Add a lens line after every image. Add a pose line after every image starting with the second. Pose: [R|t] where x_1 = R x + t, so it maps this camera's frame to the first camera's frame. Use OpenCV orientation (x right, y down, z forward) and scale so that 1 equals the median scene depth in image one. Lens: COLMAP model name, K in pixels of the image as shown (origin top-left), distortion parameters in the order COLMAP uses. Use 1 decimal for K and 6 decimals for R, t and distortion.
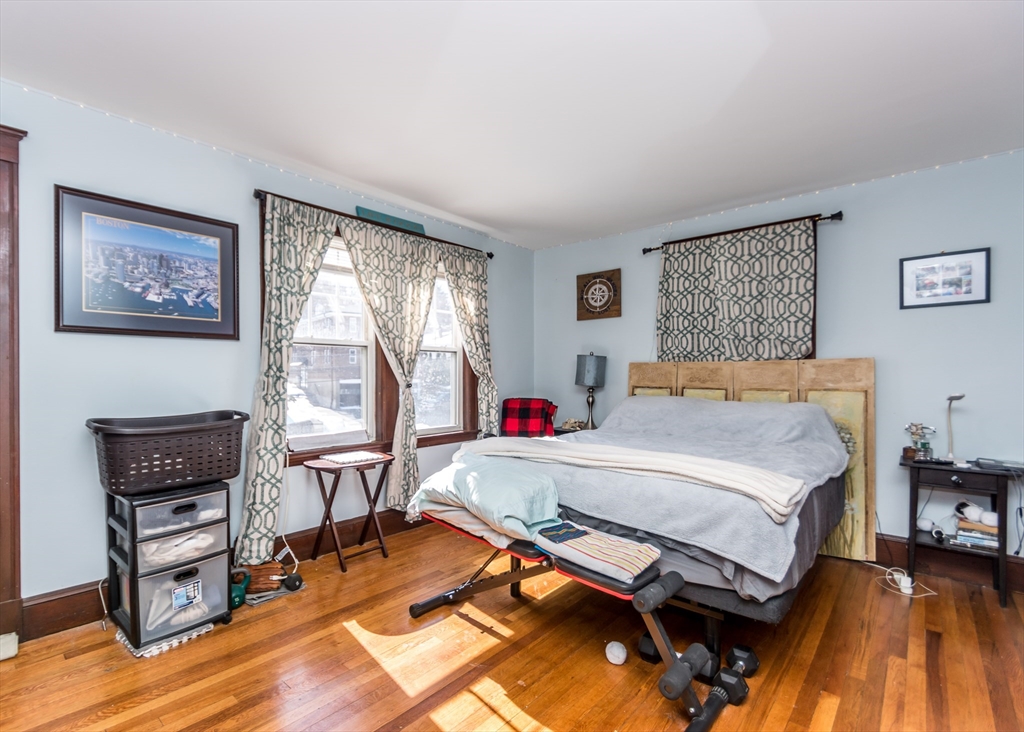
lens RADIAL K [[478.4, 0, 470.9], [0, 478.4, 378.8], [0, 0, 1]] dist [-0.001216, -0.000658]
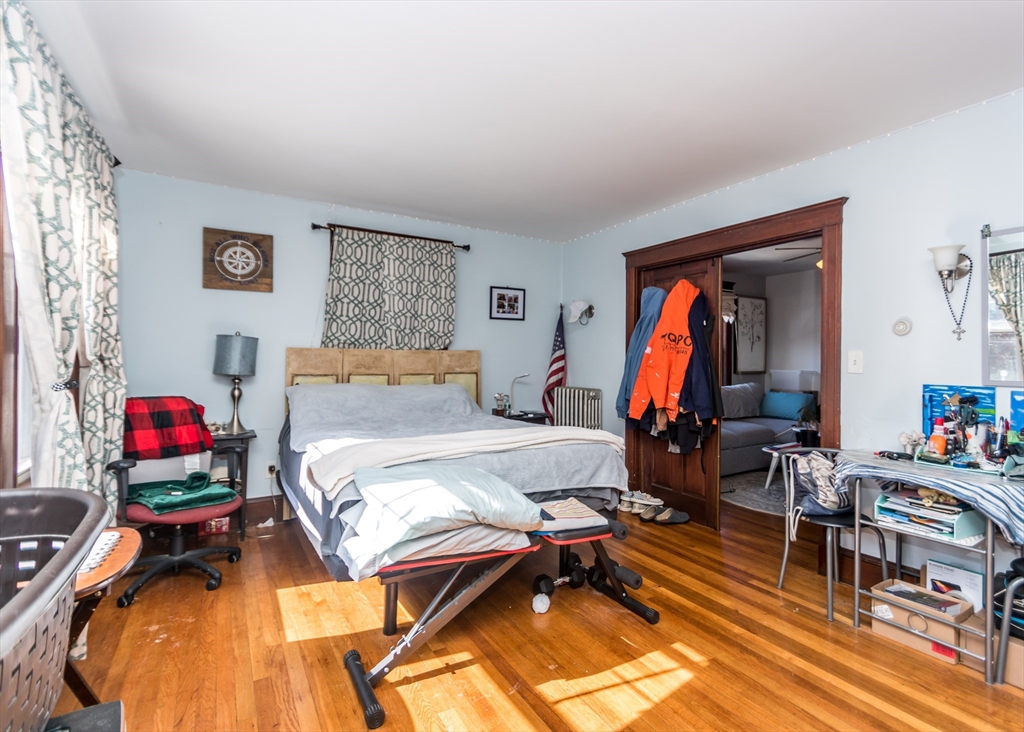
lens RADIAL K [[492.4, 0, 515.9], [0, 492.4, 358.5], [0, 0, 1]] dist [-0.001603, -0.002747]
pose [[0.255421, 0.005868, 0.966812, -0.491843], [0.002037, 0.999976, -0.006607, -0.007855], [-0.966828, 0.003657, 0.255403, 0.424185]]
